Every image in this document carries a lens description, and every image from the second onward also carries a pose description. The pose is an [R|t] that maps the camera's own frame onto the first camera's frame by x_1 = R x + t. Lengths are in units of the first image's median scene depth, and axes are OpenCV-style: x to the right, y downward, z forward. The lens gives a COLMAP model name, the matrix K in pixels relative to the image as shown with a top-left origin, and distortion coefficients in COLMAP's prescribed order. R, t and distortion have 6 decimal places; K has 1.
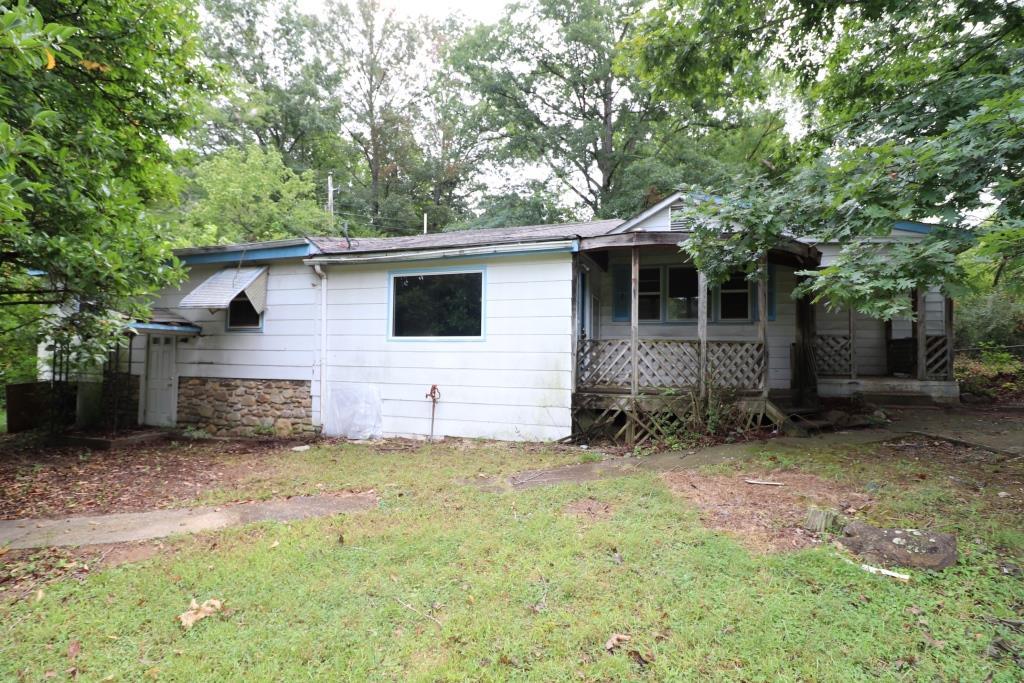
lens RADIAL K [[477.0, 0, 512.0], [0, 477.0, 341.5], [0, 0, 1]] dist [0.000012, -0.008348]
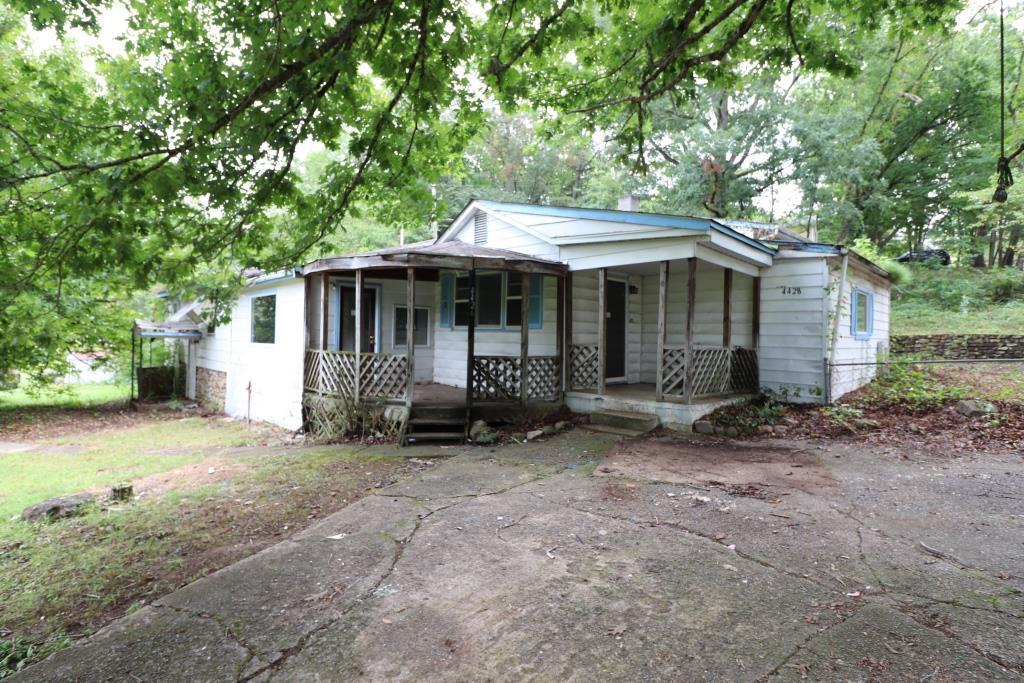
lens RADIAL K [[477.0, 0, 512.0], [0, 477.0, 341.5], [0, 0, 1]] dist [0.000012, -0.008348]
pose [[0.891382, 0.011265, -0.453112, 1.014573], [0.001979, 0.999585, 0.028744, -0.049320], [0.453248, -0.026518, 0.890990, 0.128373]]
